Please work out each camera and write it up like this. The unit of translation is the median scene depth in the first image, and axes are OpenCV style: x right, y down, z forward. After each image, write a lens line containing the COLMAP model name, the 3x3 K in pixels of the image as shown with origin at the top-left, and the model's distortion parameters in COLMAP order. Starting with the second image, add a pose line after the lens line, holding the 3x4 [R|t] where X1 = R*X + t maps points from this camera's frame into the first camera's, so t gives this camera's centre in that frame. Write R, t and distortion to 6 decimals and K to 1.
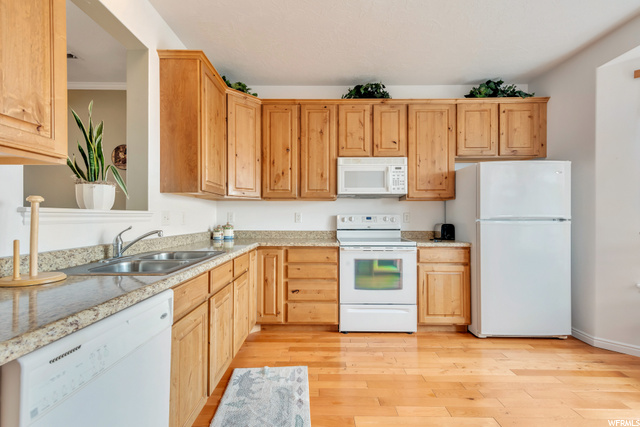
lens RADIAL K [[294.0, 0, 319.2], [0, 294.0, 214.8], [0, 0, 1]] dist [0.011534, -0.000395]
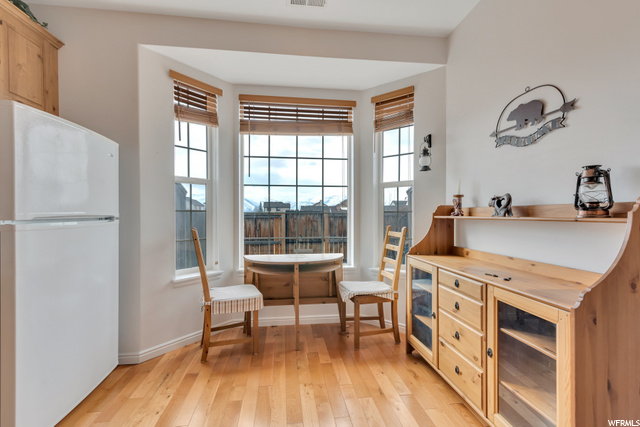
lens RADIAL K [[294.0, 0, 319.2], [0, 294.0, 214.8], [0, 0, 1]] dist [0.011534, -0.000395]
pose [[-0.126368, -0.004545, 0.991973, 0.002266], [-0.004911, 0.999980, 0.003956, 0.002120], [-0.991971, -0.004371, -0.126388, 0.572283]]
